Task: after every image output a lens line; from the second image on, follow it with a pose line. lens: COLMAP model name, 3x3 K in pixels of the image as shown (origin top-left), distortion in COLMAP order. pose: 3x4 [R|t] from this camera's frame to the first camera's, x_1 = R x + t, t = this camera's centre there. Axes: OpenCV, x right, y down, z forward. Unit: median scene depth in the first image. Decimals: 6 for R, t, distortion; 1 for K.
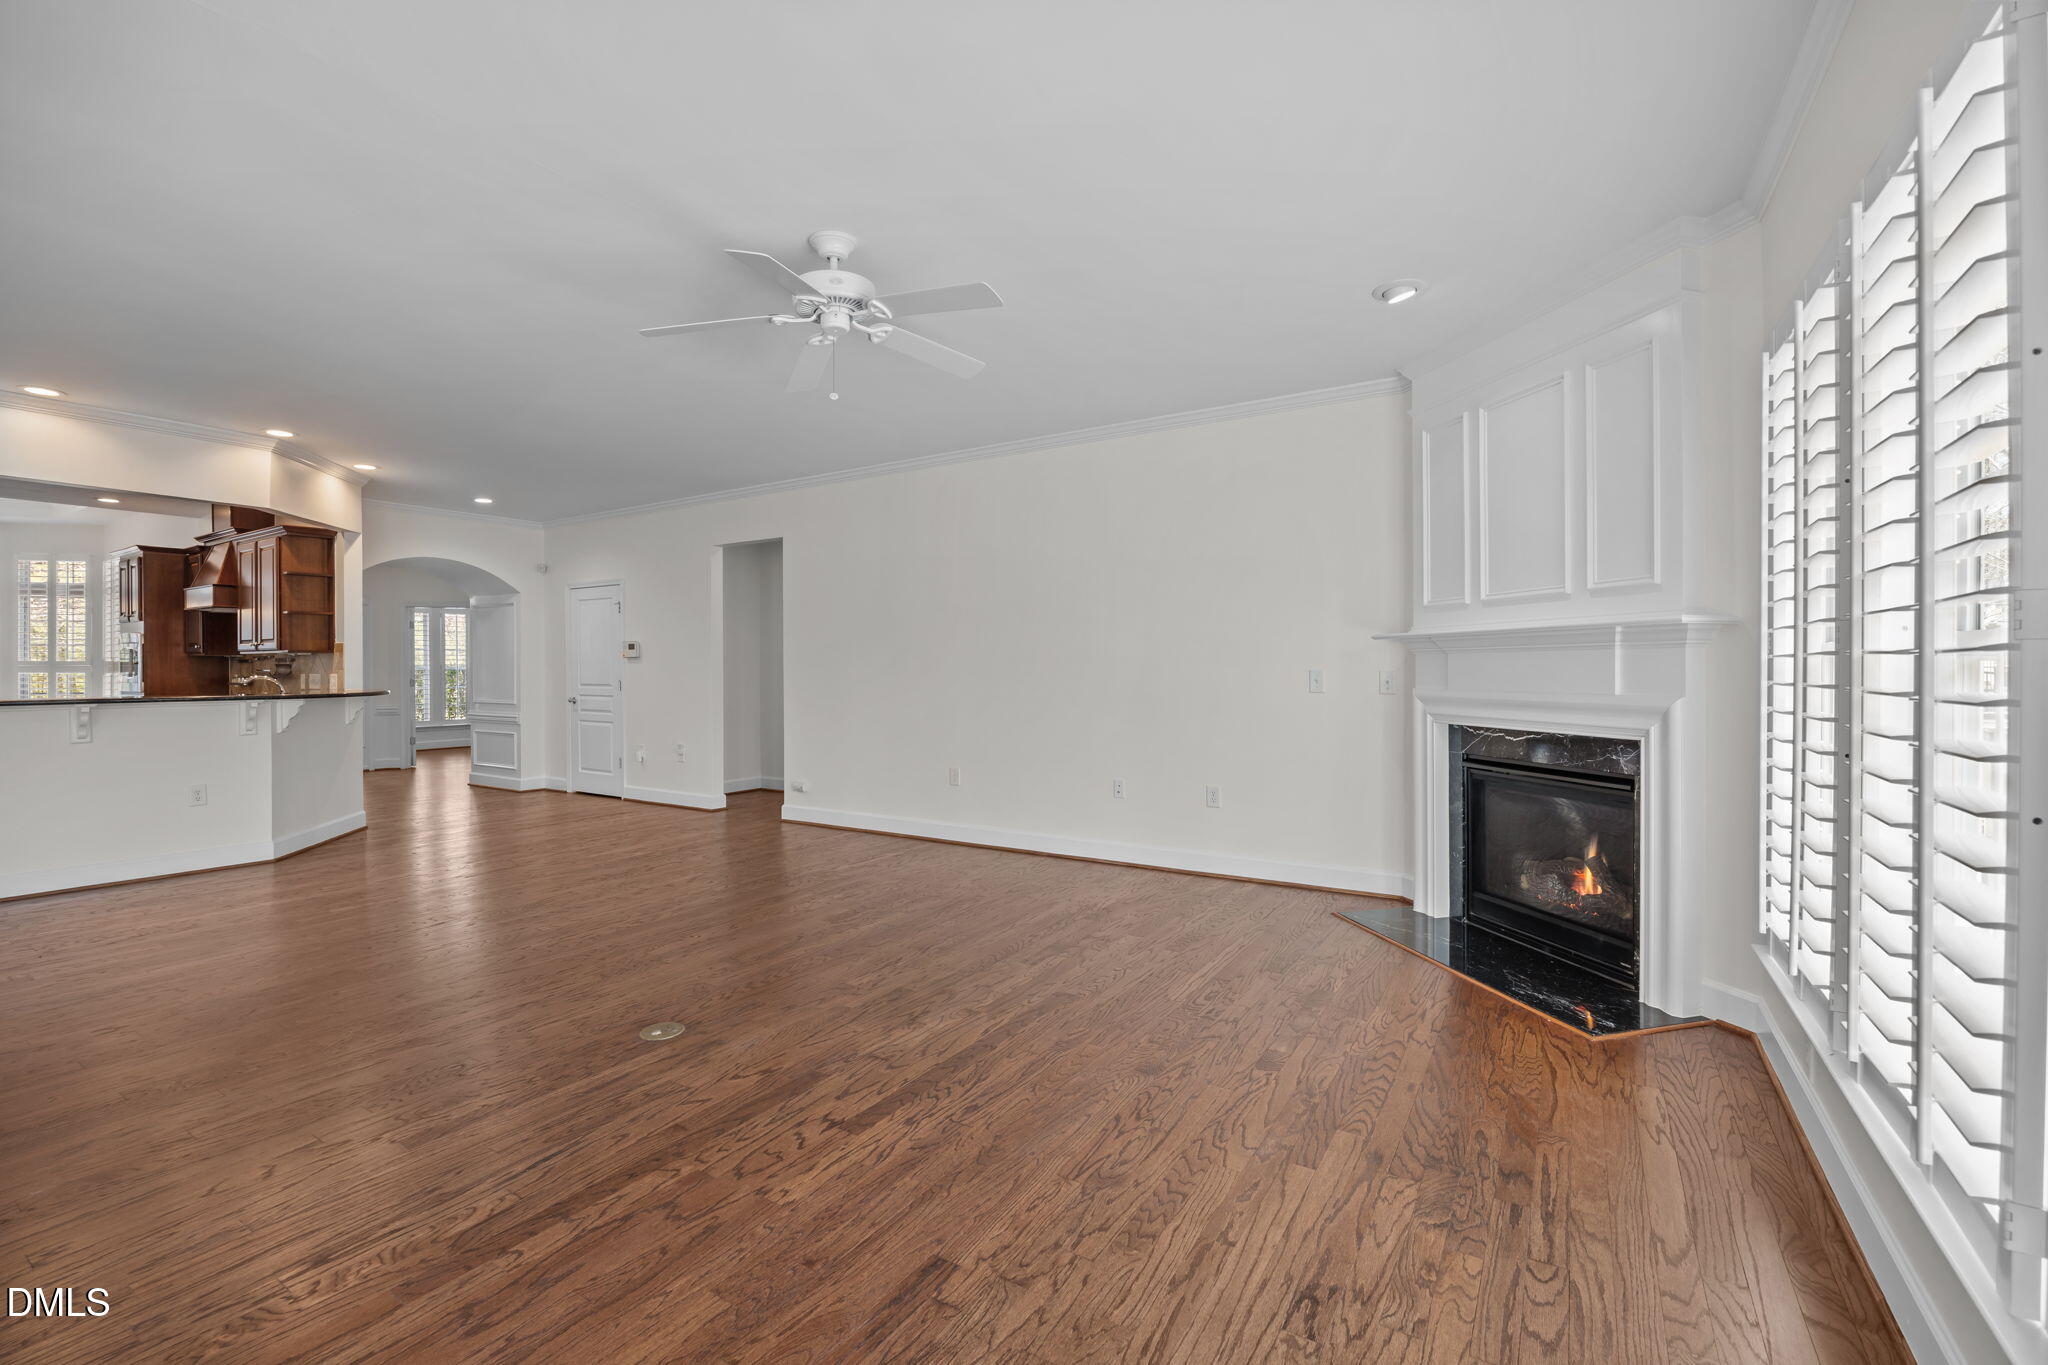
lens RADIAL K [[931.8, 0, 1025.1], [0, 931.8, 669.4], [0, 0, 1]] dist [-0.000636, -0.000228]
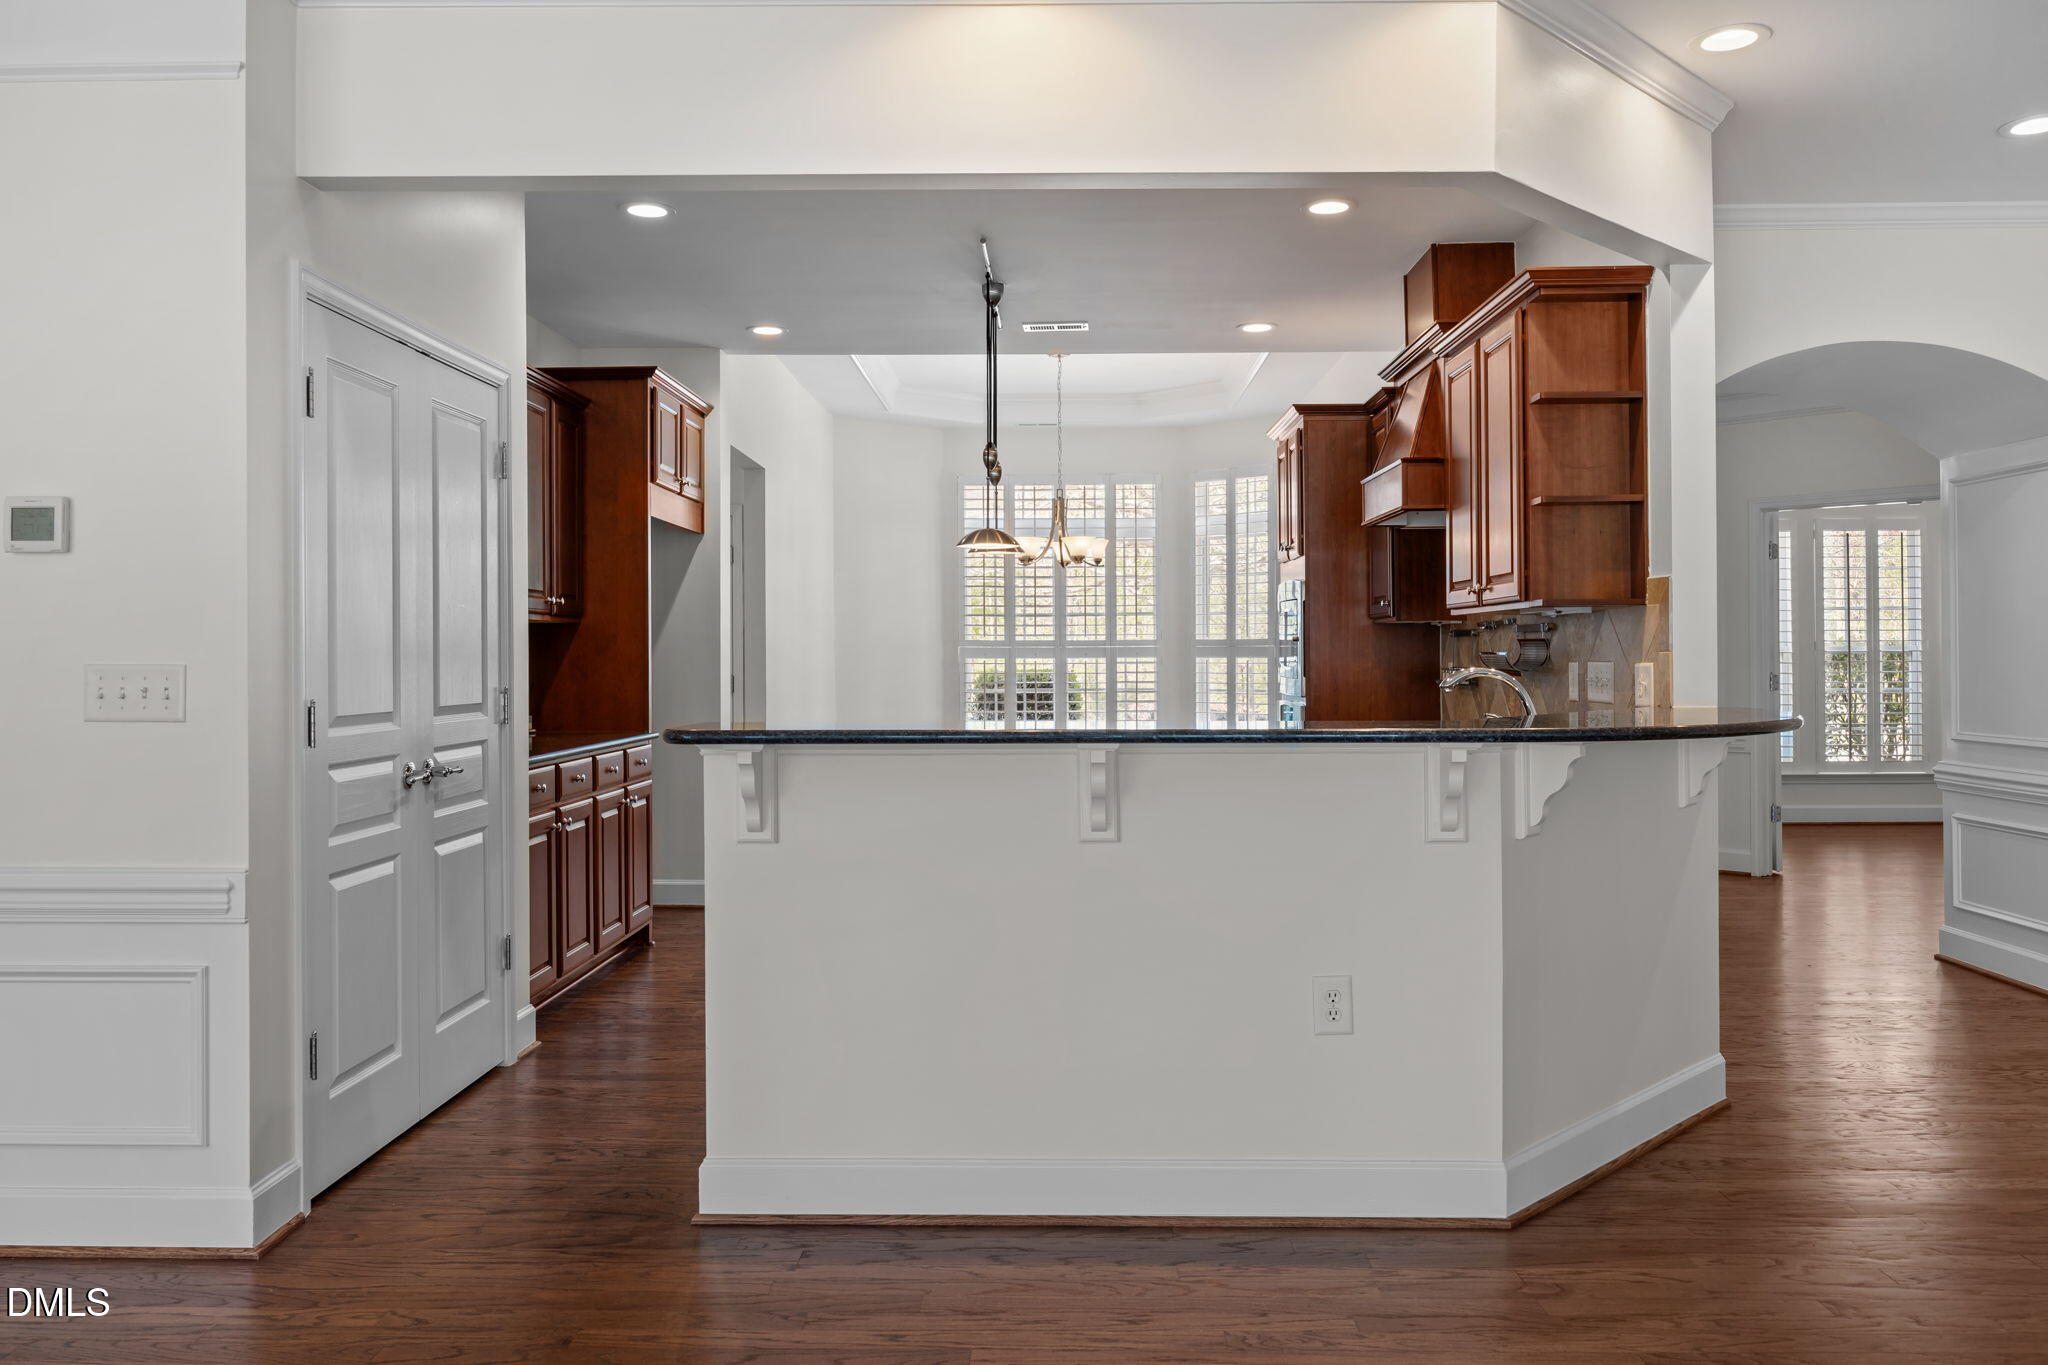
lens RADIAL K [[1553.2, 0, 1023.2], [0, 1553.2, 645.0], [0, 0, 1]] dist [-0.004617, -0.002191]
pose [[0.546970, -0.005115, -0.837137, -0.360554], [0.002057, 0.999987, -0.004766, 0.000260], [0.837150, 0.000884, 0.546973, 0.455593]]
